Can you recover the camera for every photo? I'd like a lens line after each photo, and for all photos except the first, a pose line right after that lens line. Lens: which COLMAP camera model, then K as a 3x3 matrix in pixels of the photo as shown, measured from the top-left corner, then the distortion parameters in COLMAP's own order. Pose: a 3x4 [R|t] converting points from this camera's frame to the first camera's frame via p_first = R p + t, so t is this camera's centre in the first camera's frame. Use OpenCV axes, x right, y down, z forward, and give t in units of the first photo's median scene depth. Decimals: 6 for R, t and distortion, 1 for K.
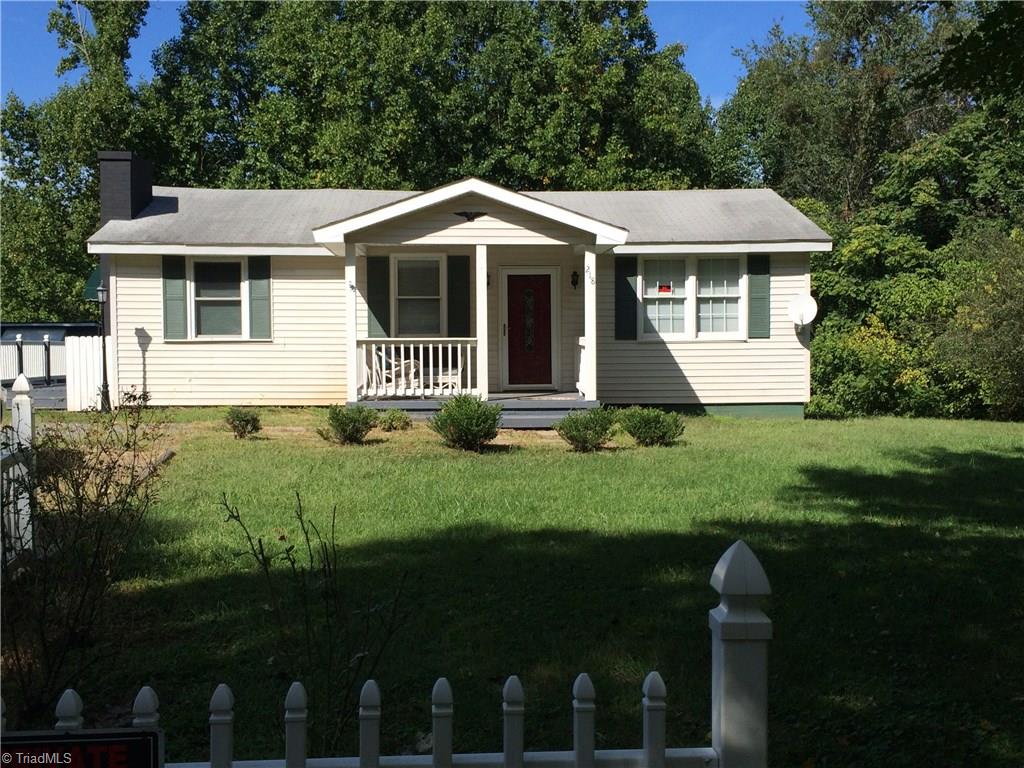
lens RADIAL K [[1145.5, 0, 501.0], [0, 1145.5, 384.2], [0, 0, 1]] dist [0.061734, -0.066841]
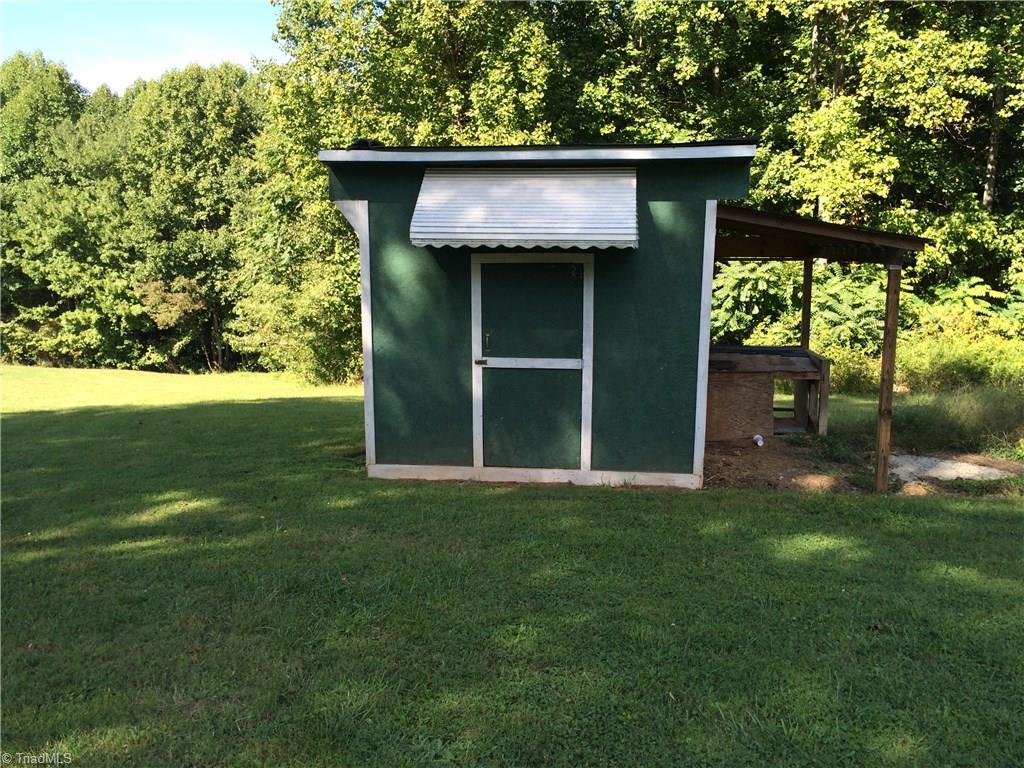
lens RADIAL K [[873.7, 0, 505.4], [0, 873.7, 378.6], [0, 0, 1]] dist [0.080292, -0.110153]
pose [[0.991713, 0.025585, -0.125903, -0.707895], [-0.009036, 0.991434, 0.130297, -0.048929], [0.128158, -0.128080, 0.983449, 1.465095]]
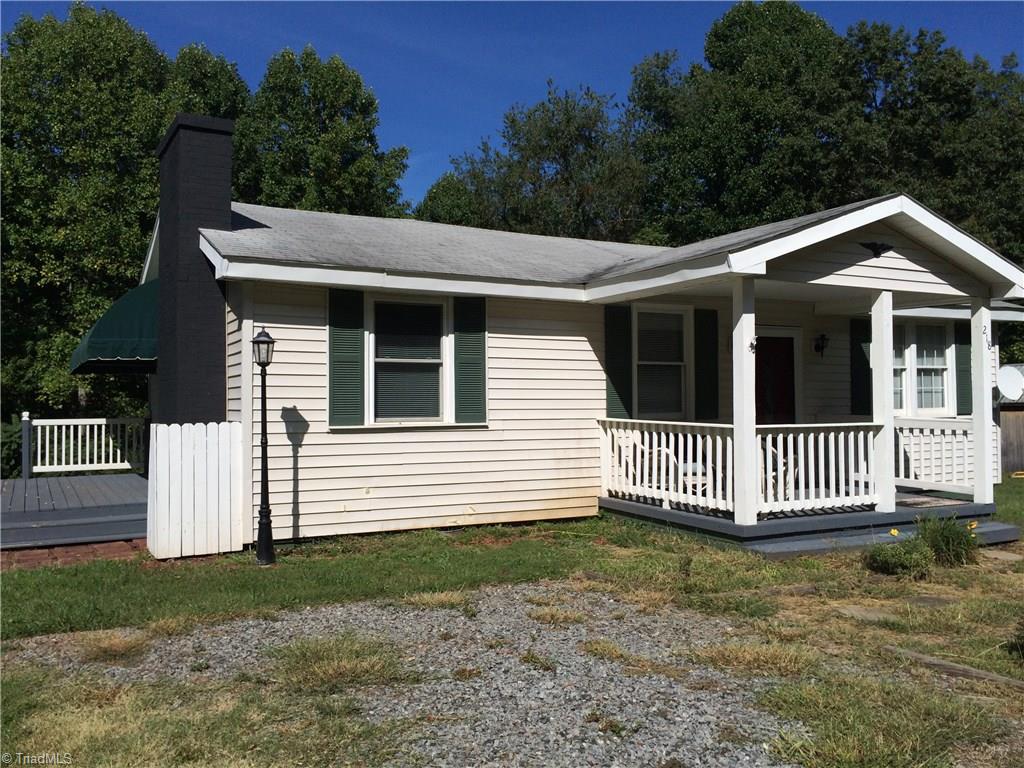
lens RADIAL K [[873.7, 0, 505.4], [0, 873.7, 378.6], [0, 0, 1]] dist [0.080292, -0.110153]
pose [[0.898368, 0.008929, 0.439152, -0.404252], [0.018860, 0.998087, -0.058876, -0.034316], [-0.438838, 0.061175, 0.896481, 0.534289]]
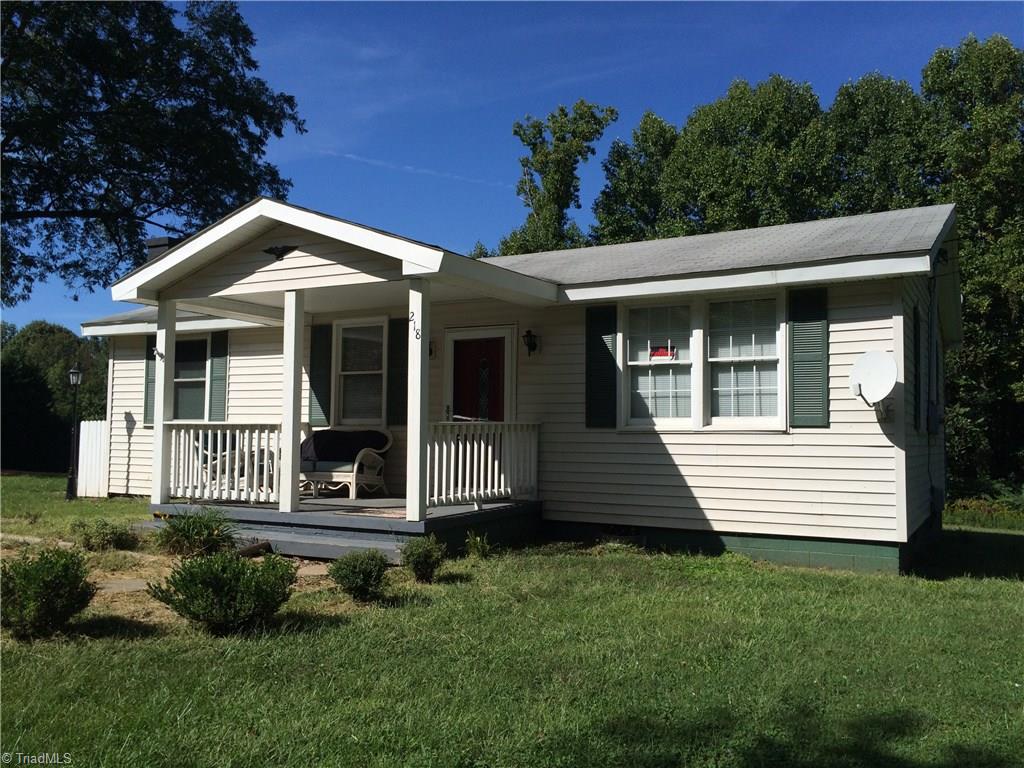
lens RADIAL K [[873.7, 0, 505.4], [0, 873.7, 378.6], [0, 0, 1]] dist [0.080292, -0.110153]
pose [[0.852282, -0.021800, -0.522628, 0.329819], [-0.031566, 0.995167, -0.092987, -0.017884], [0.522129, 0.095749, 0.847475, 0.529386]]
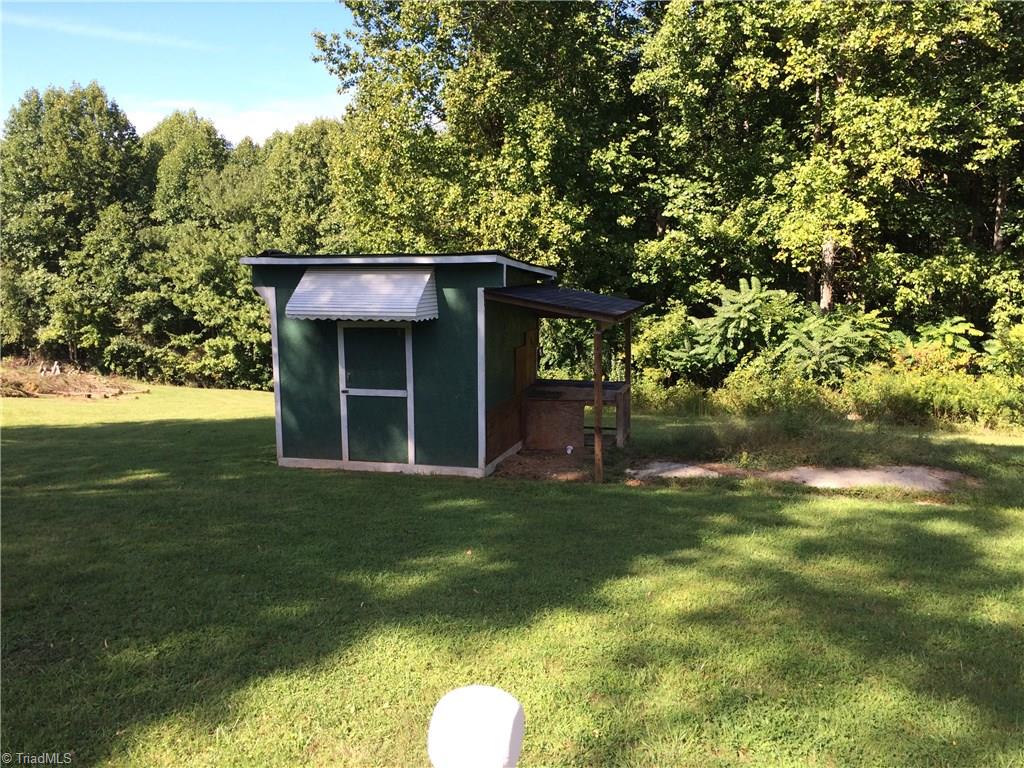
lens RADIAL K [[873.7, 0, 505.4], [0, 873.7, 378.6], [0, 0, 1]] dist [0.080292, -0.110153]
pose [[0.959470, 0.031821, -0.280008, -0.485436], [-0.002570, 0.994551, 0.104217, -0.077893], [0.281798, -0.099273, 0.954324, 1.303124]]
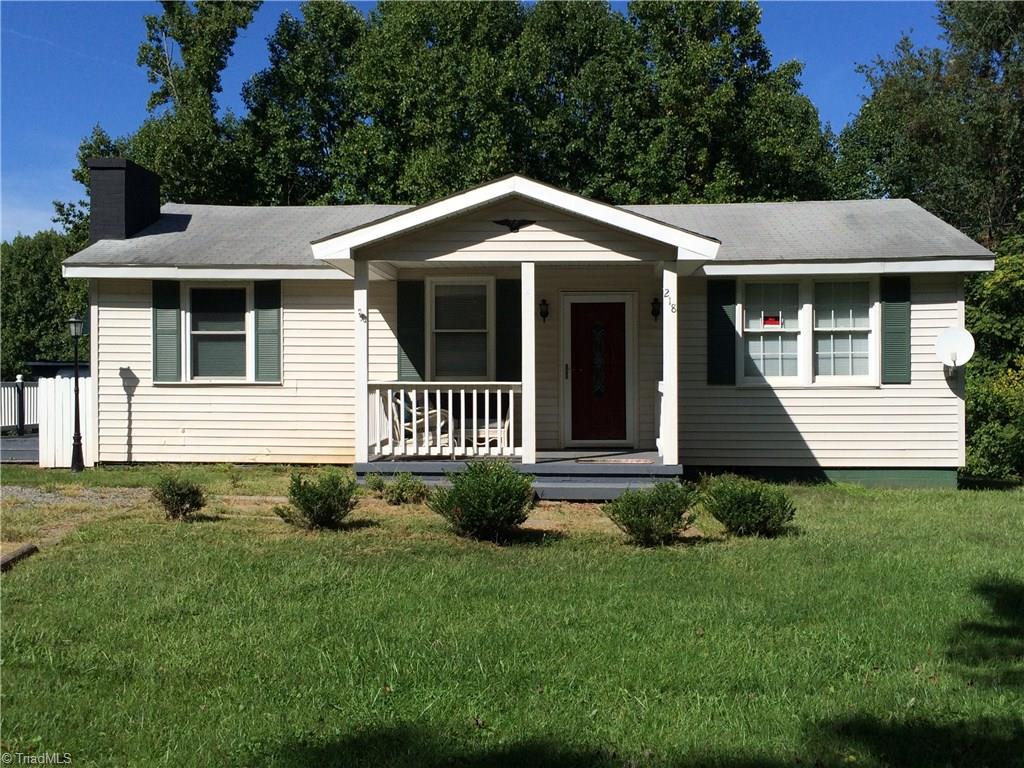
lens RADIAL K [[1145.5, 0, 501.0], [0, 1145.5, 384.2], [0, 0, 1]] dist [0.061734, -0.066841]
pose [[0.995127, 0.005150, -0.098467, 0.035831], [-0.008621, 0.999355, -0.034856, -0.010267], [0.098224, 0.035535, 0.994530, 0.199901]]
